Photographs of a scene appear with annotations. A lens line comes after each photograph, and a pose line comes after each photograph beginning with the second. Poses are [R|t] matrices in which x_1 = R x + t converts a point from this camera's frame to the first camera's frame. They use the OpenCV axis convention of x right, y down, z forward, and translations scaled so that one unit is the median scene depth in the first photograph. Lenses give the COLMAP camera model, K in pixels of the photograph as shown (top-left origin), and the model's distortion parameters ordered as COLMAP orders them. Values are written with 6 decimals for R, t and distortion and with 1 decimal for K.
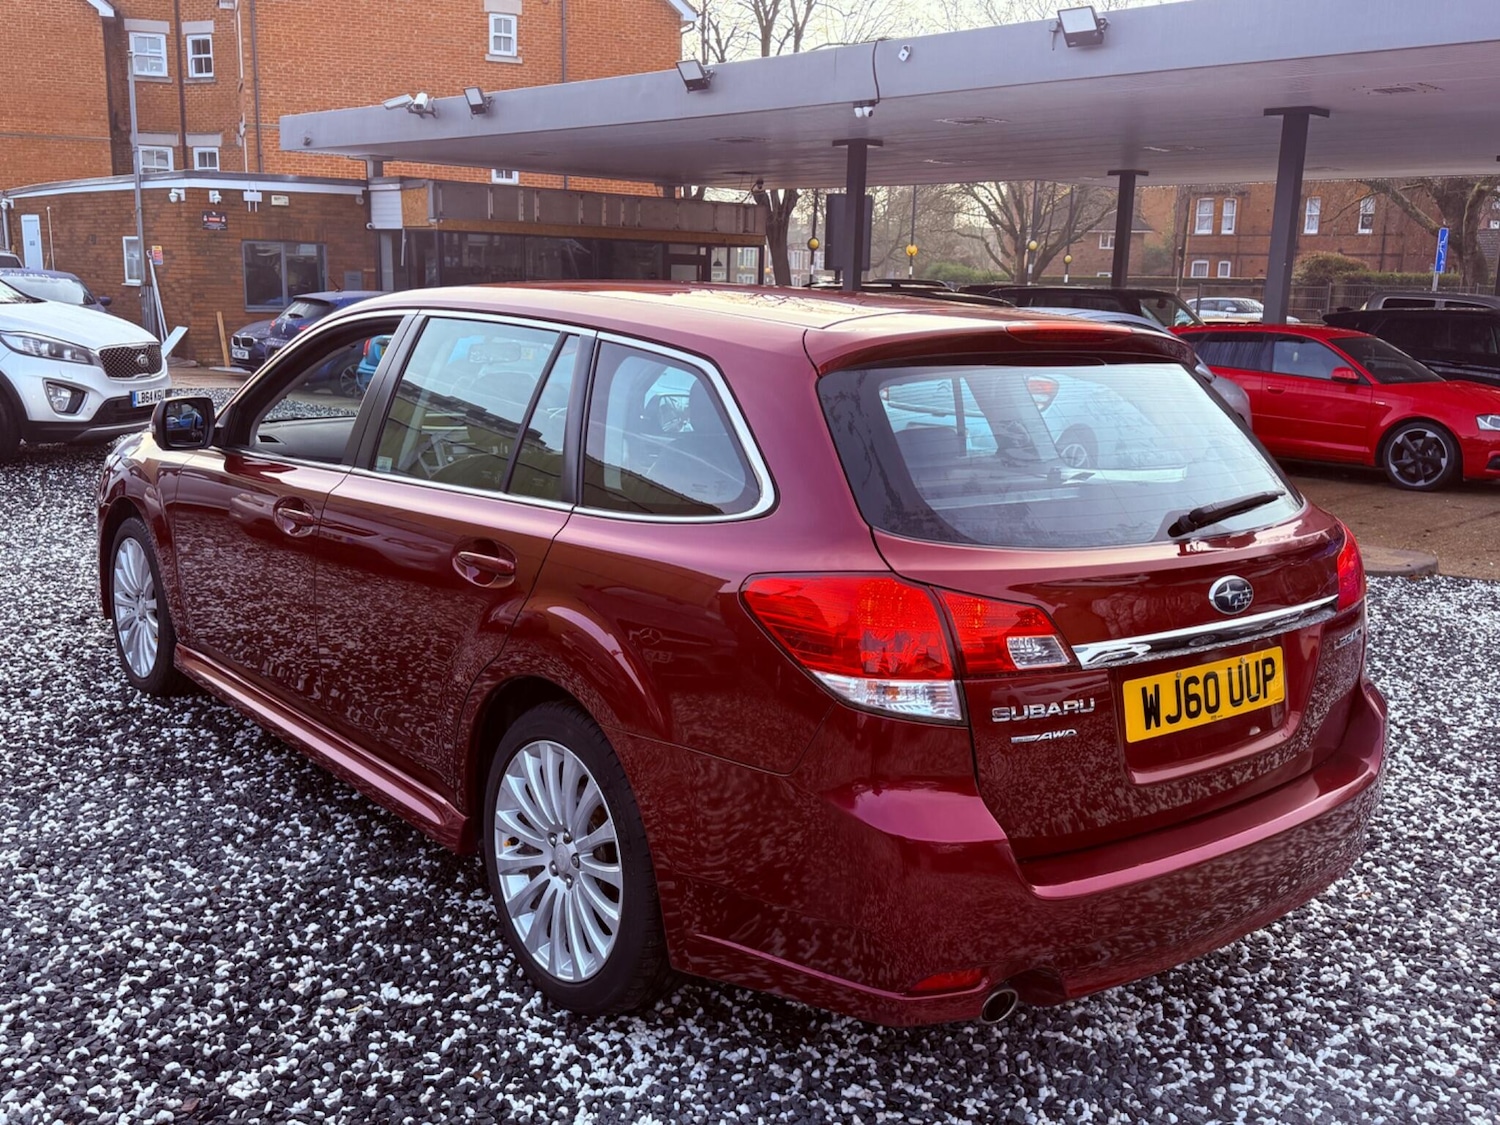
lens RADIAL K [[1485.0, 0, 750.0], [0, 1485.0, 562.5], [0, 0, 1]] dist [0.138931, -0.298317]
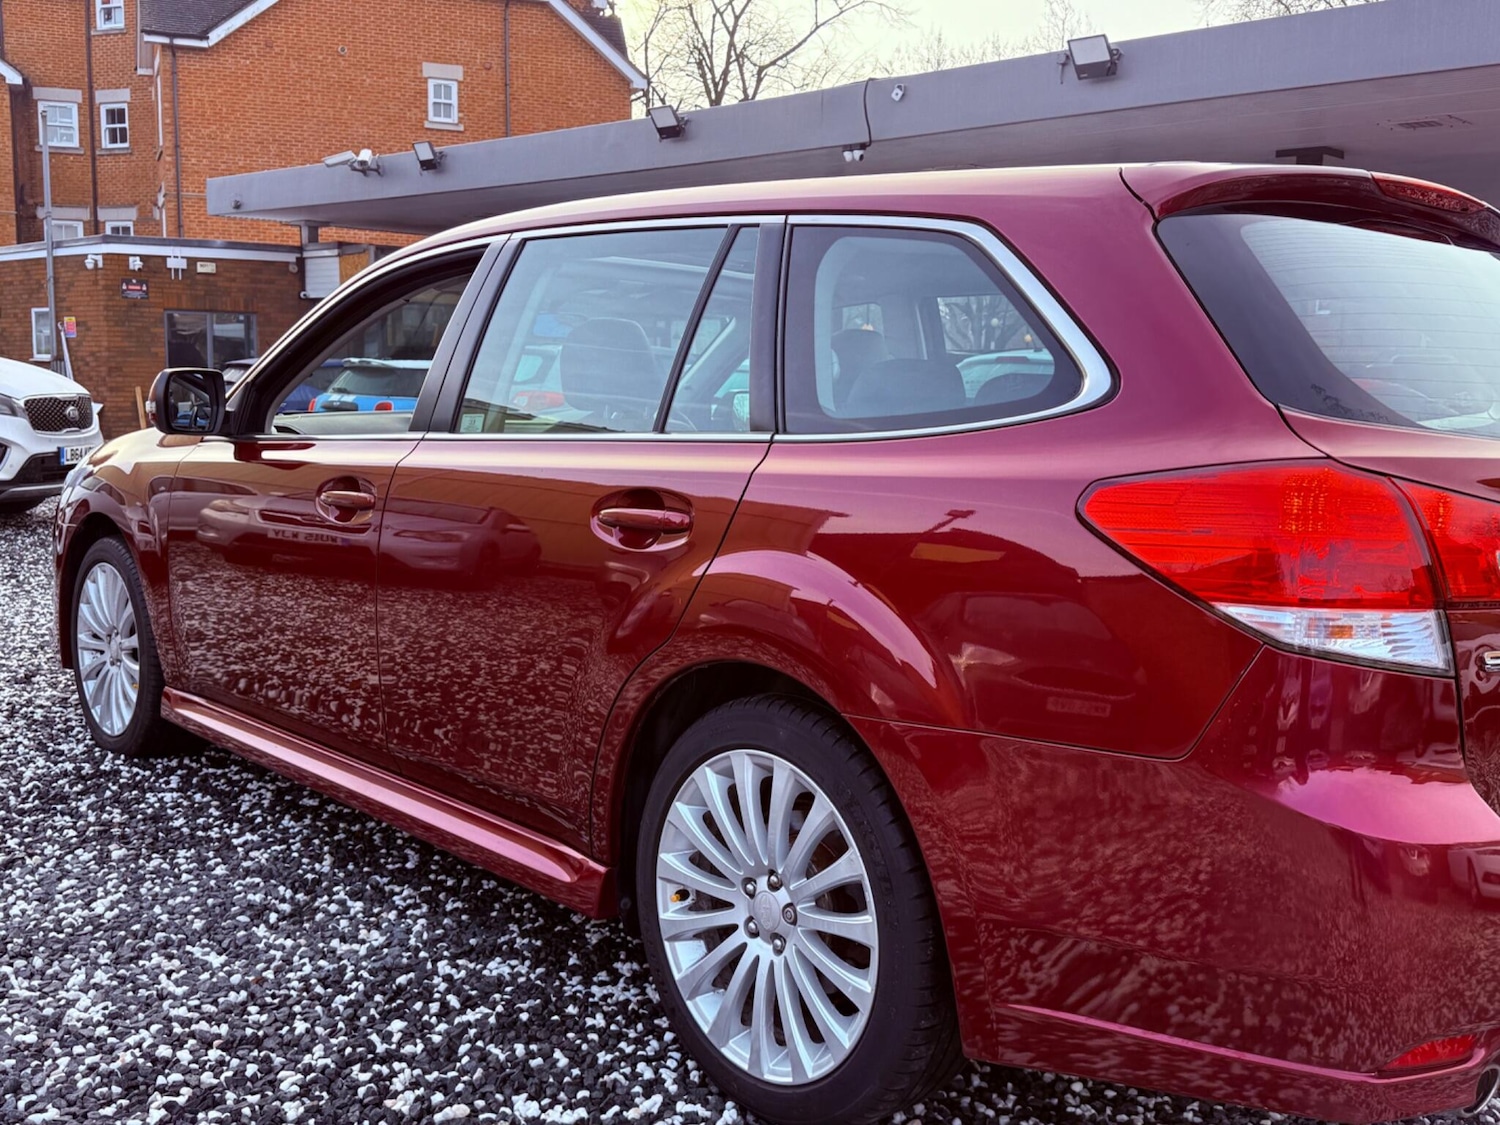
lens RADIAL K [[1513.1, 0, 715.1], [0, 1513.1, 563.4], [0, 0, 1]] dist [0.140422, -0.308126]
pose [[0.998787, -0.014517, 0.047048, -0.160791], [0.018293, 0.996560, -0.080835, 0.076687], [-0.045713, 0.081598, 0.995616, 0.214144]]
